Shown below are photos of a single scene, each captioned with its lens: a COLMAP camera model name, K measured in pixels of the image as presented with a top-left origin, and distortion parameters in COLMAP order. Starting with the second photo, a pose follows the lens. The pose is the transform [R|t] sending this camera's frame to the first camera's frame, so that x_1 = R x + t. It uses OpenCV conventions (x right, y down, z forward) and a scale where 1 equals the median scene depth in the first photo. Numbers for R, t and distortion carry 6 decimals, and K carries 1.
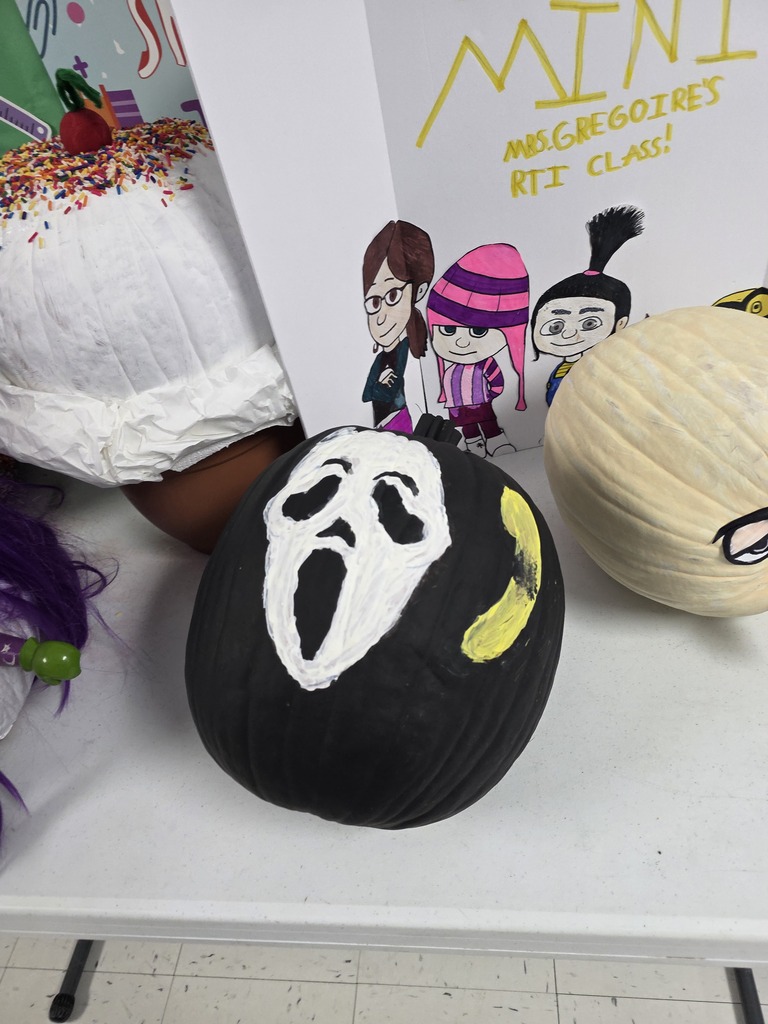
lens RADIAL K [[669.6, 0, 385.5], [0, 669.6, 533.0], [0, 0, 1]] dist [0.001868, -0.003180]
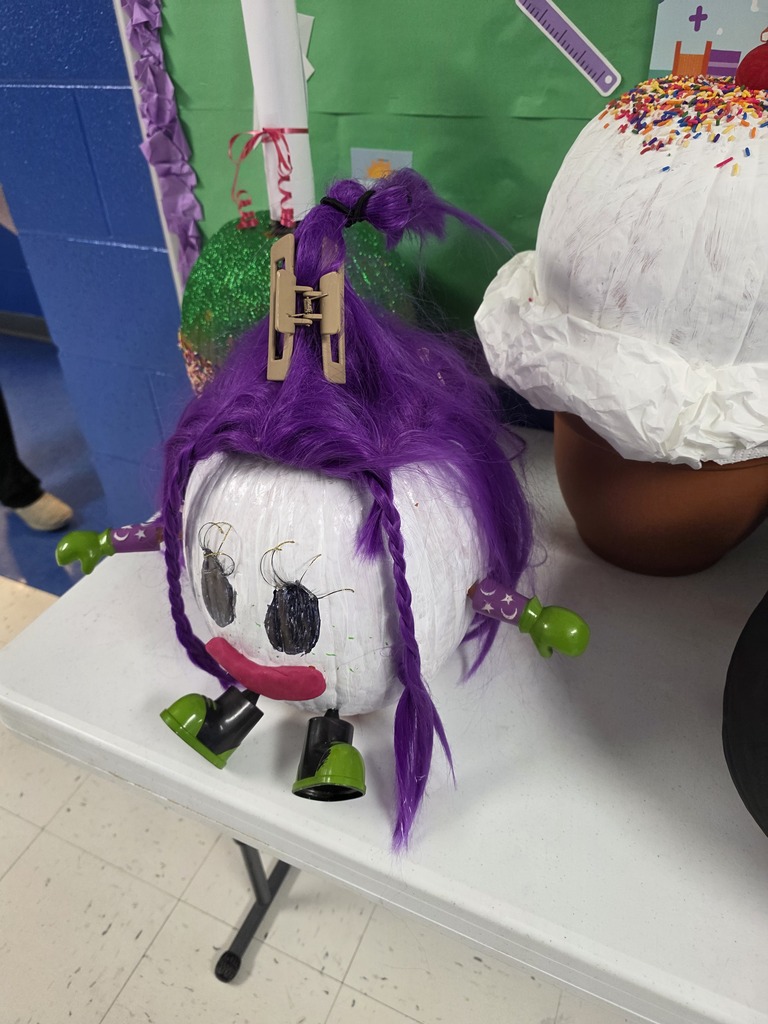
lens RADIAL K [[680.8, 0, 384.1], [0, 680.8, 530.2], [0, 0, 1]] dist [0.000398, -0.006603]
pose [[0.933577, 0.296710, -0.200991, -0.464338], [-0.307820, 0.951096, -0.025745, 0.130404], [0.183523, 0.085904, 0.979255, 0.068351]]
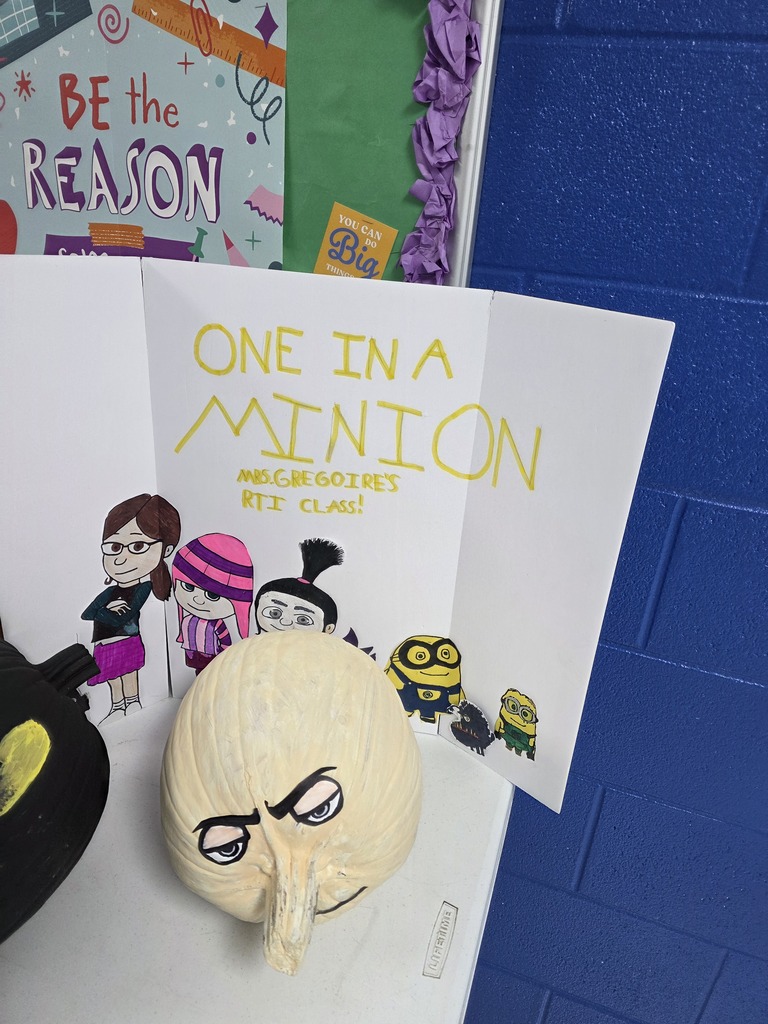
lens RADIAL K [[669.6, 0, 385.5], [0, 669.6, 533.0], [0, 0, 1]] dist [0.001868, -0.003180]
pose [[0.944824, 0.311125, -0.102509, 0.581389], [-0.327547, 0.893013, -0.308612, -0.149715], [-0.004475, 0.325161, 0.945648, -0.187430]]
